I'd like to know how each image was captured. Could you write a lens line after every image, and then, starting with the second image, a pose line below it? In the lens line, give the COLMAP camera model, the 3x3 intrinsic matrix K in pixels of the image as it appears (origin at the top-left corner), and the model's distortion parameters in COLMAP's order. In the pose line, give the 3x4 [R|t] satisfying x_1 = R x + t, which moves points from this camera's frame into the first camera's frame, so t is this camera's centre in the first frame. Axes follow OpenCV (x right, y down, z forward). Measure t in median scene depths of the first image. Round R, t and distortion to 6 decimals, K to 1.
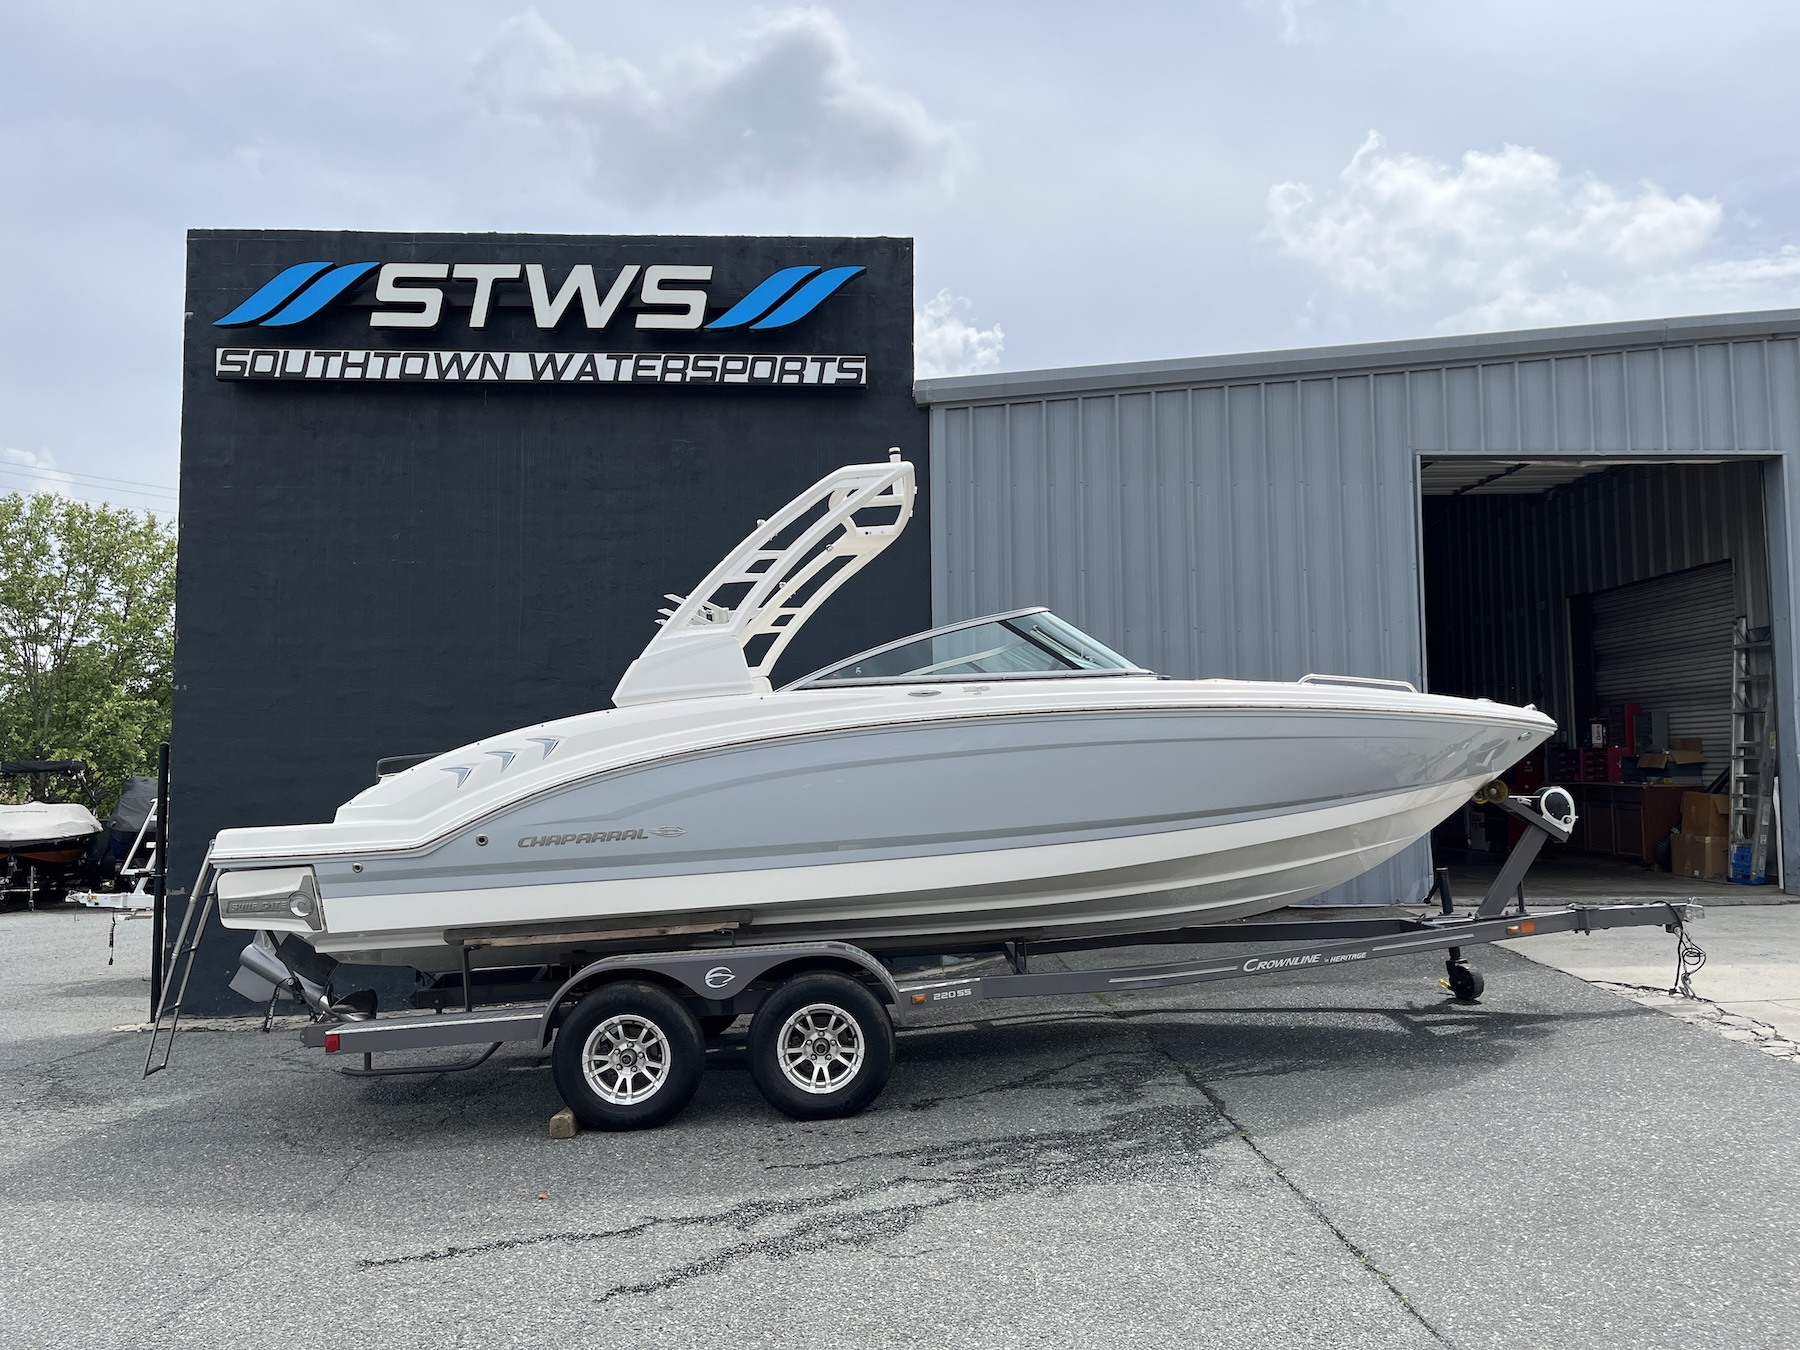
lens RADIAL K [[1360.9, 0, 900.0], [0, 1360.9, 675.0], [0, 0, 1]] dist [0.079821, -0.107623]
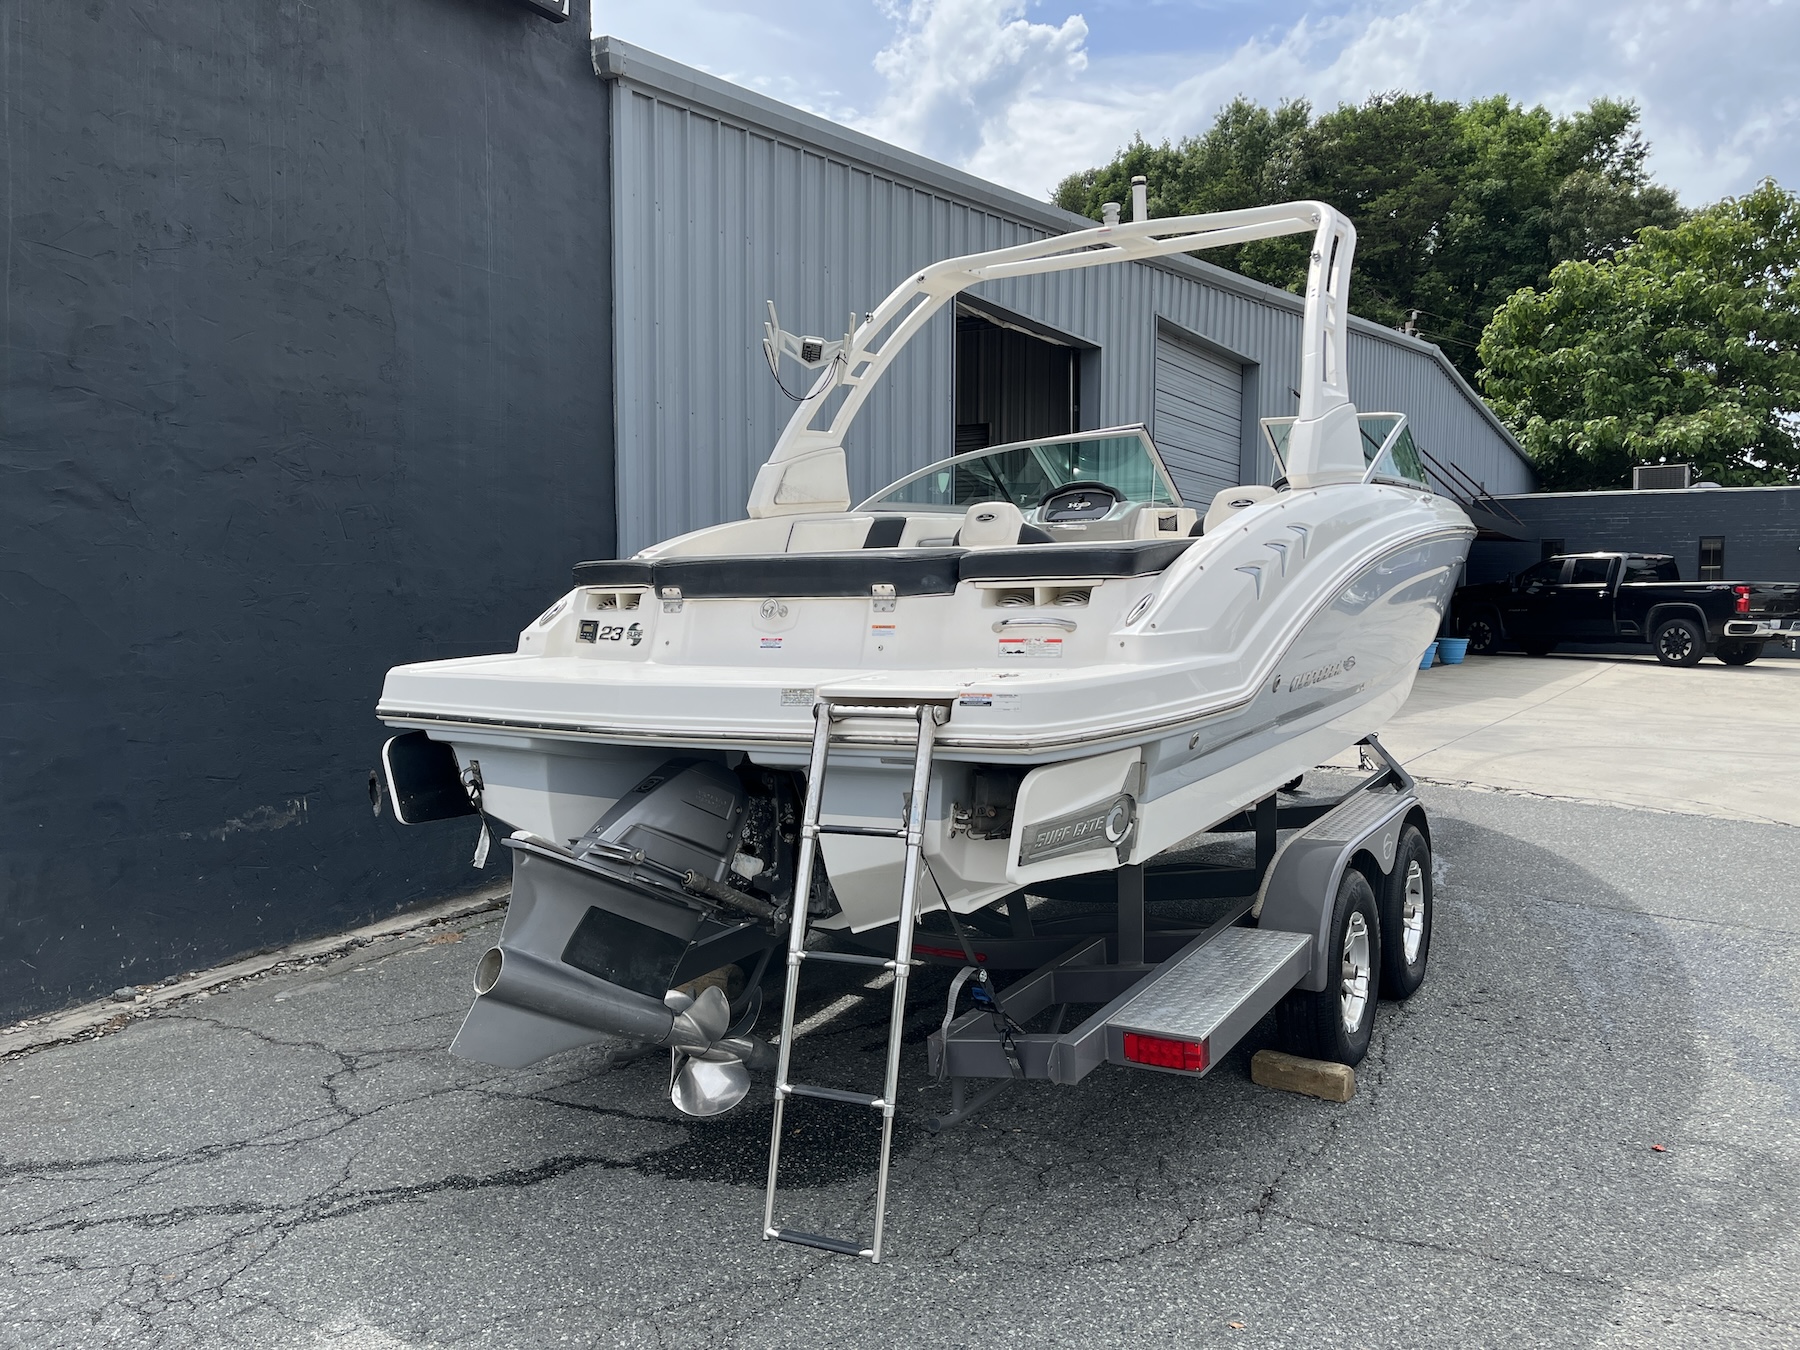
lens RADIAL K [[1360.9, 0, 900.0], [0, 1360.9, 675.0], [0, 0, 1]] dist [0.079821, -0.107623]
pose [[0.555698, -0.033988, 0.830690, -0.516959], [-0.071293, 0.993535, 0.088343, 0.041248], [-0.828322, -0.108315, 0.549682, 0.448394]]
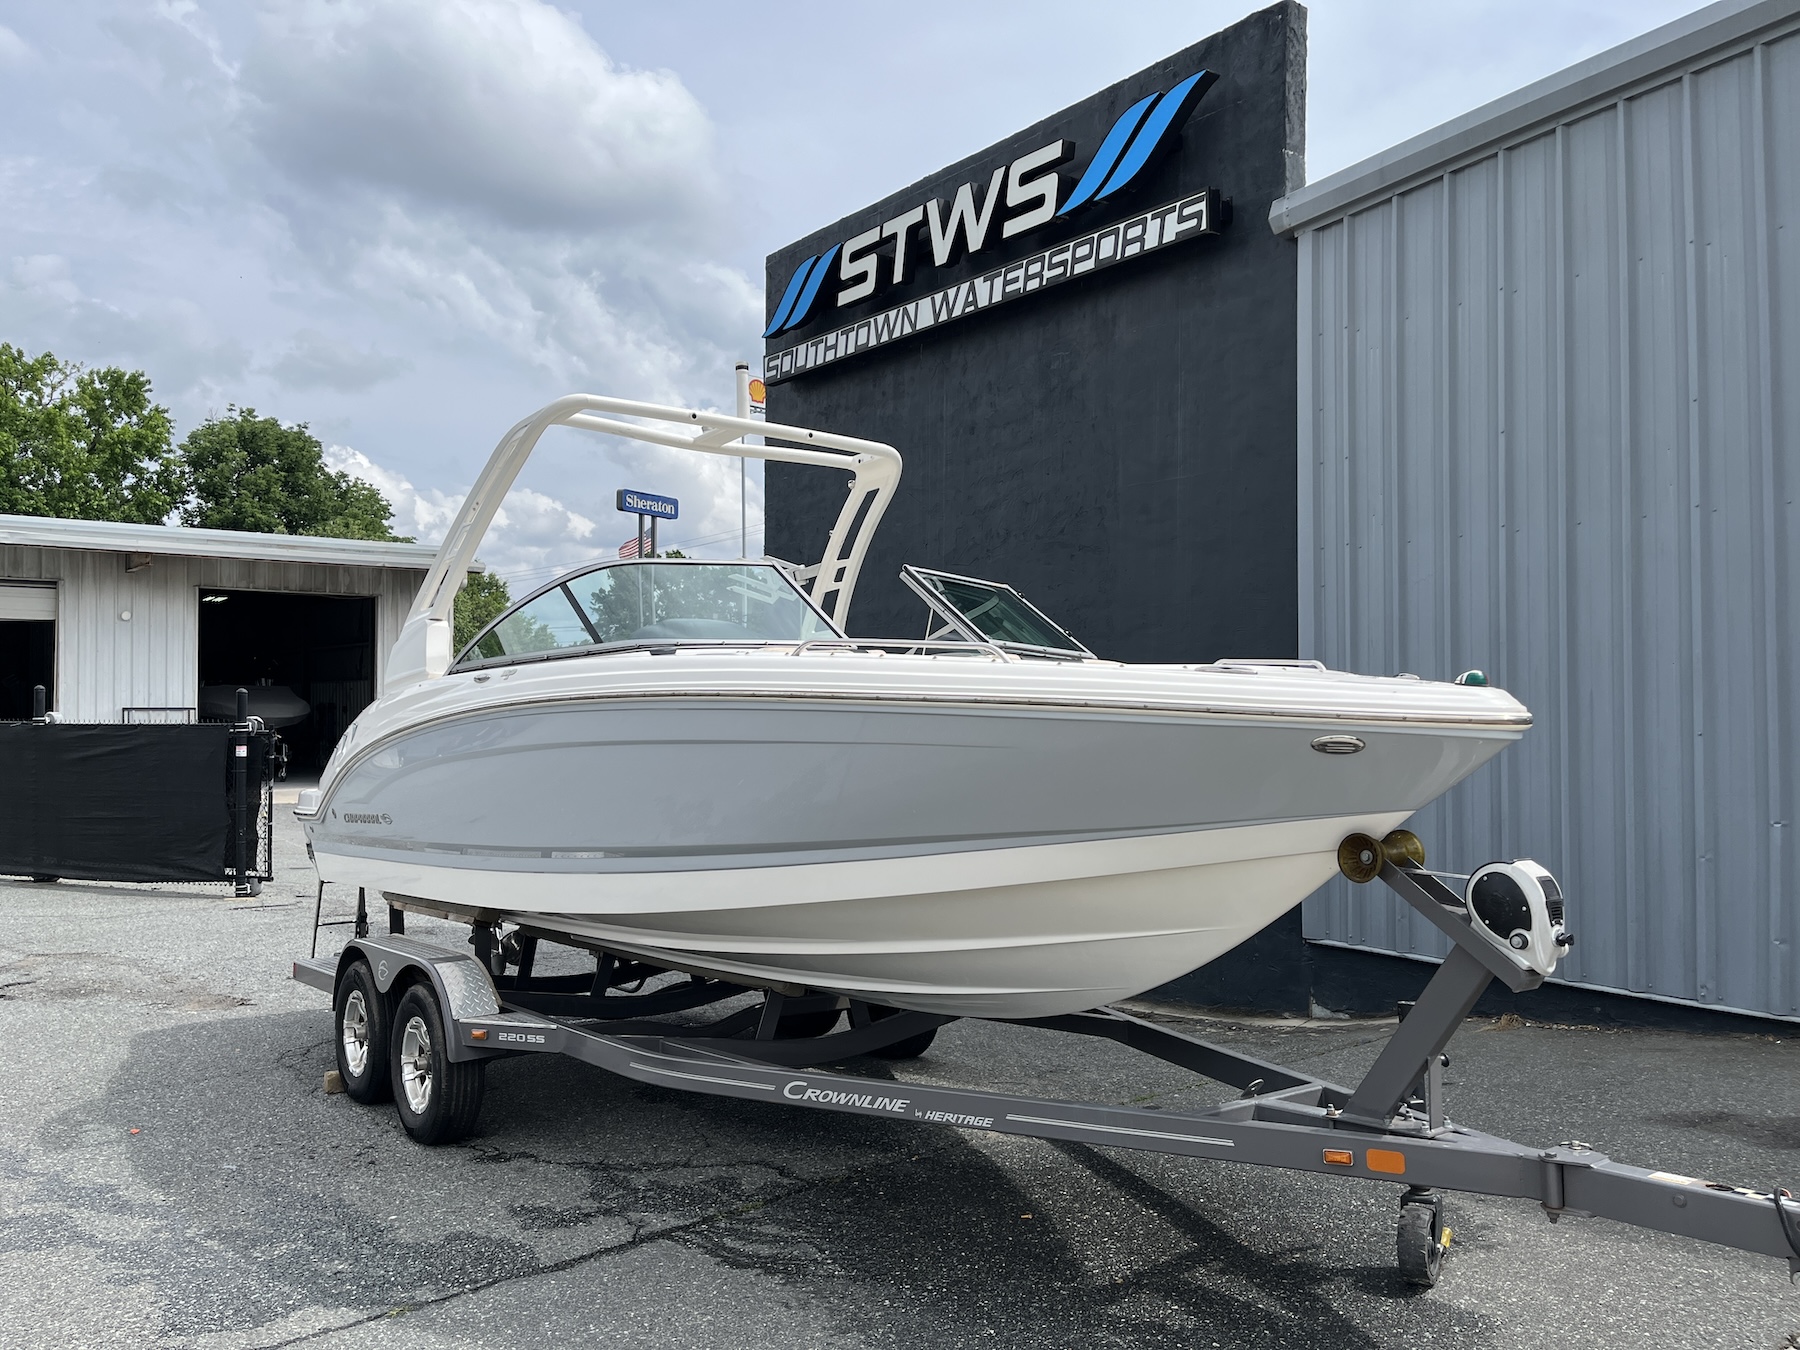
lens RADIAL K [[1360.9, 0, 900.0], [0, 1360.9, 675.0], [0, 0, 1]] dist [0.079821, -0.107623]
pose [[0.593689, -0.012072, -0.804604, 0.477751], [0.057027, 0.998005, 0.027105, 0.000603], [0.802672, -0.061977, 0.593192, 0.403341]]
